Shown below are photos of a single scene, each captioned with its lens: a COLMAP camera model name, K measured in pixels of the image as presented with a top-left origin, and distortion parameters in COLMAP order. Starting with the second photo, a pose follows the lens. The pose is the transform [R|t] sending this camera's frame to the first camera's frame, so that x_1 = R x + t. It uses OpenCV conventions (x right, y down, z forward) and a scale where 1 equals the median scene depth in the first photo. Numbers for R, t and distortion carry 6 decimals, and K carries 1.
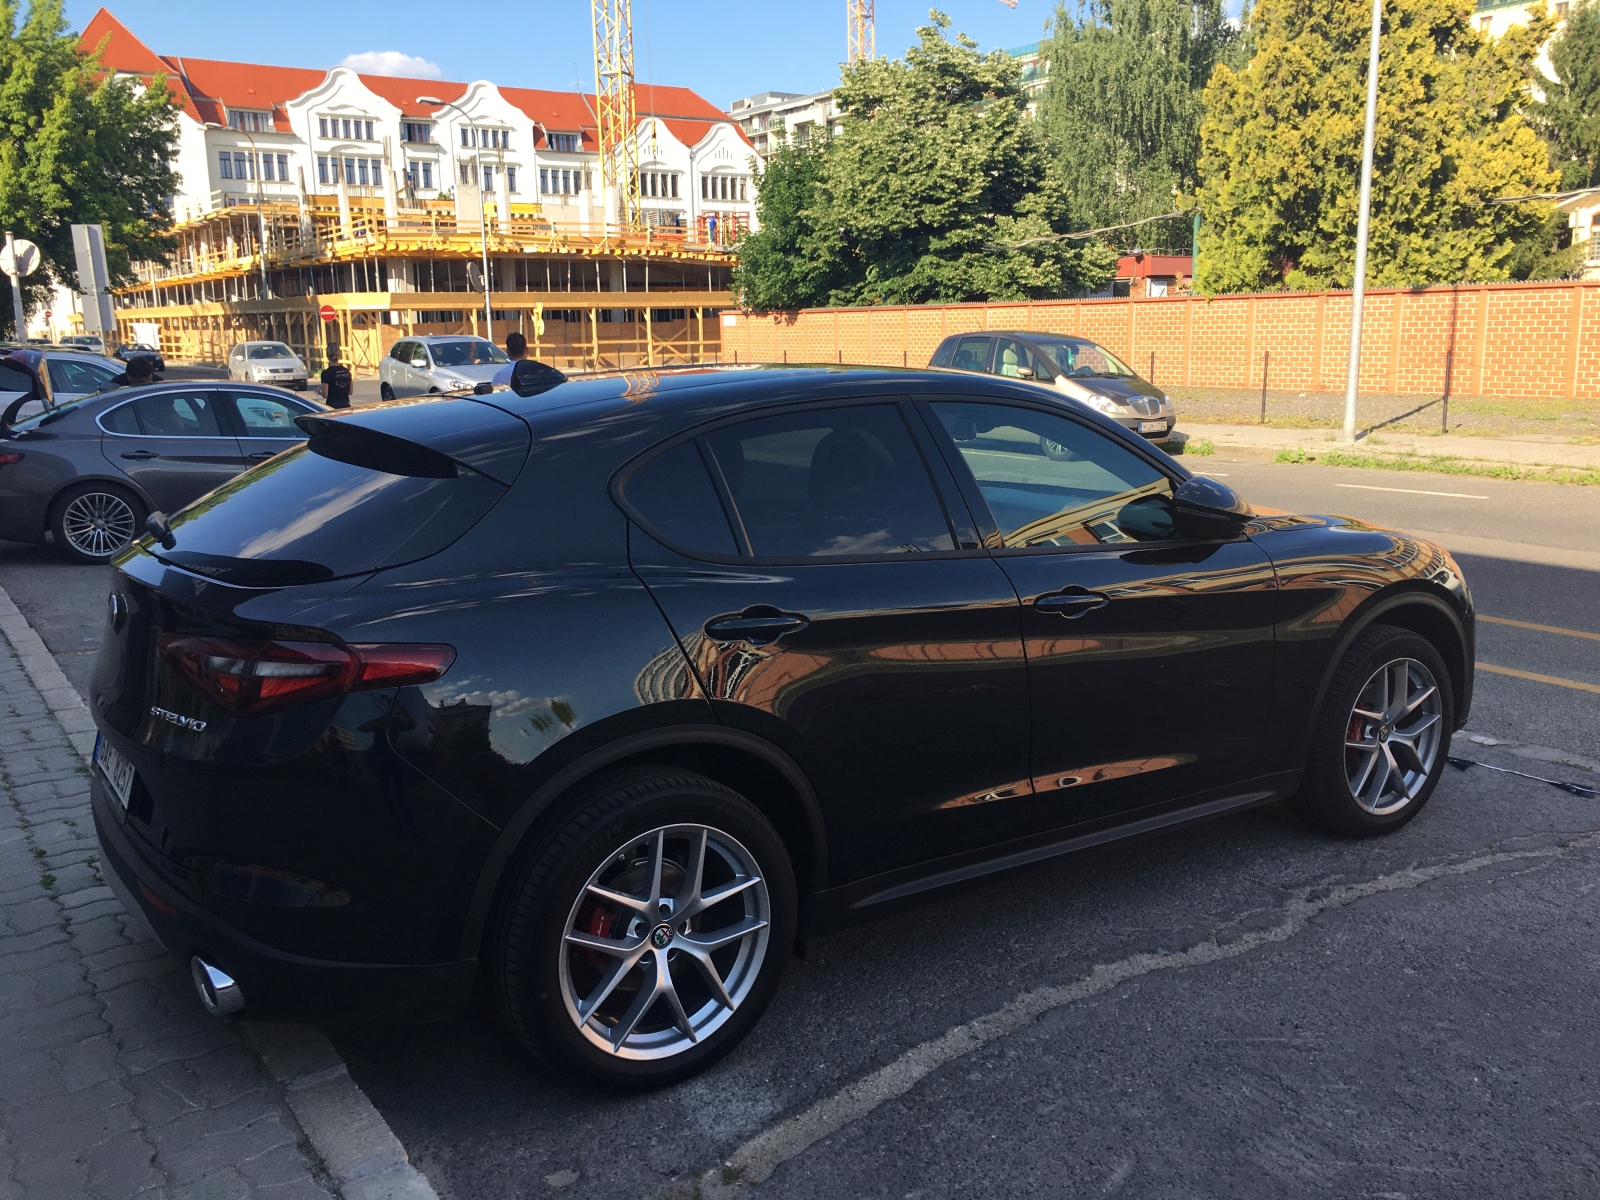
lens RADIAL K [[1367.4, 0, 798.0], [0, 1367.4, 599.2], [0, 0, 1]] dist [0.064042, -0.075760]
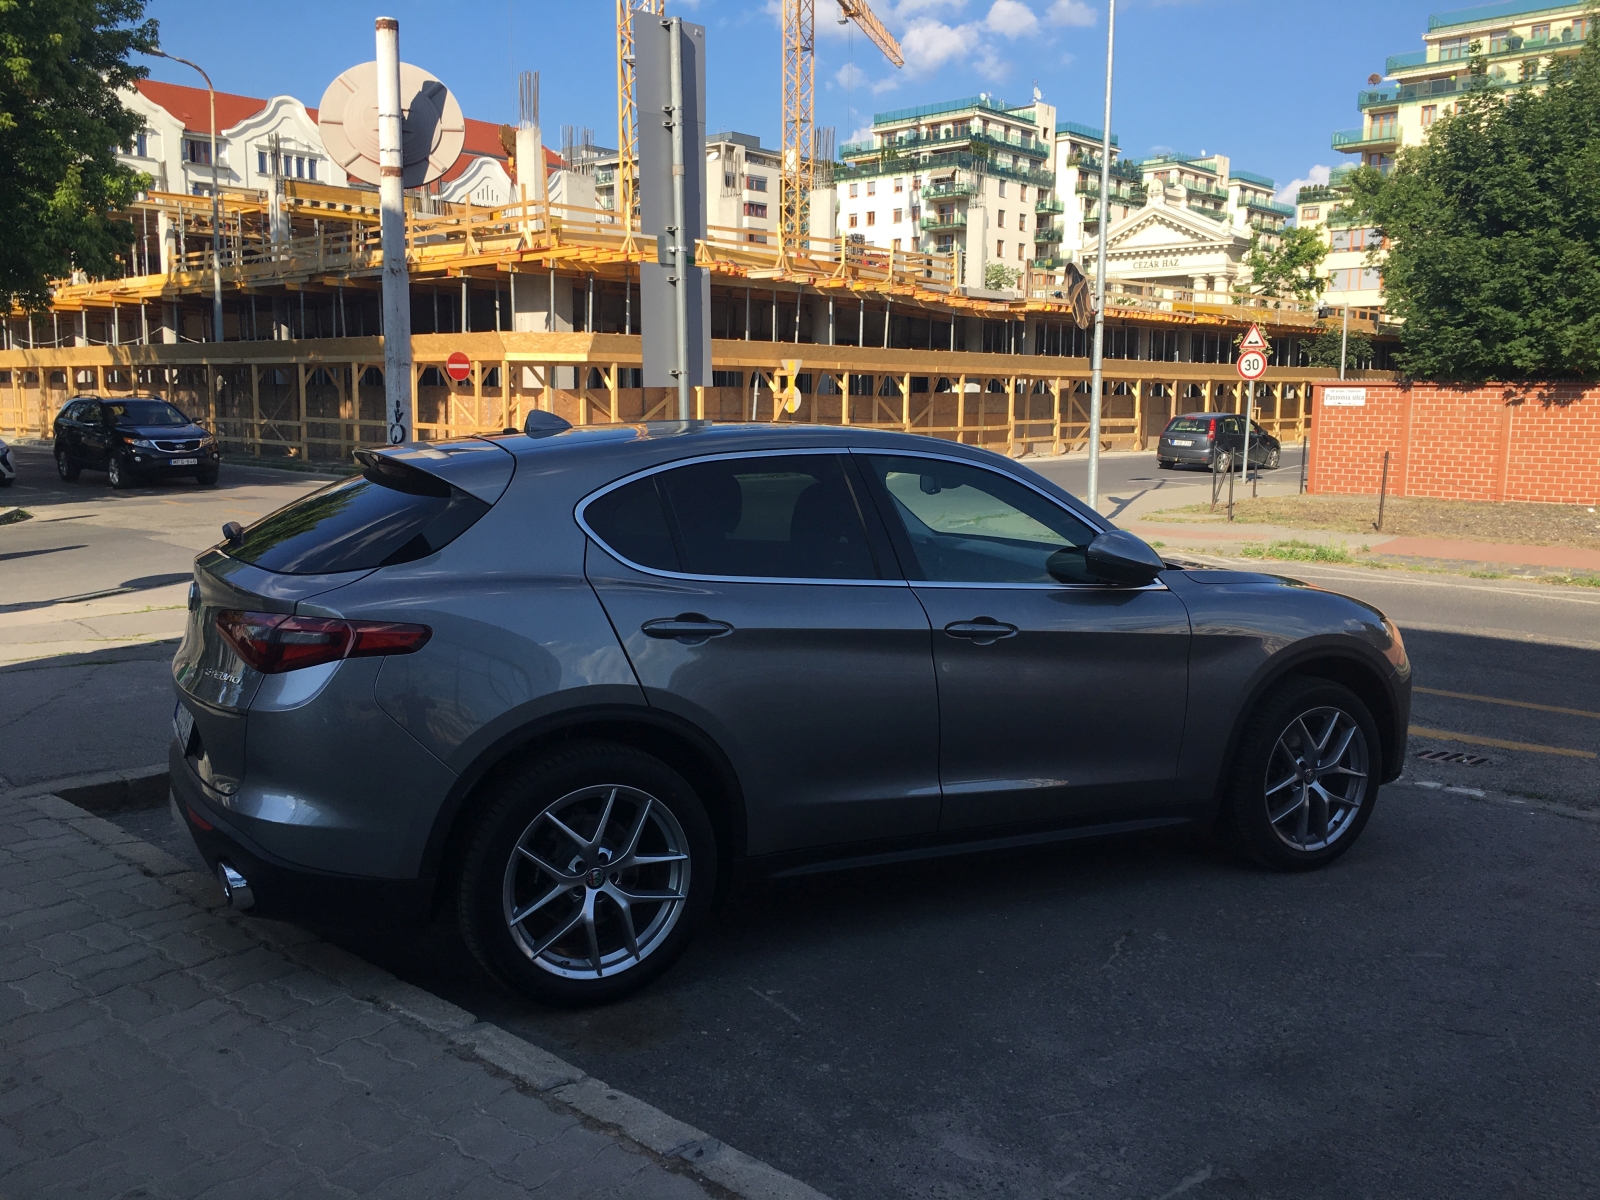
lens RADIAL K [[1367.4, 0, 798.6], [0, 1367.4, 597.5], [0, 0, 1]] dist [0.064042, -0.075760]
pose [[0.973993, -0.004614, 0.226533, -0.320096], [0.017940, 0.998224, -0.056803, -0.076349], [-0.225869, 0.059390, 0.972346, 0.415238]]
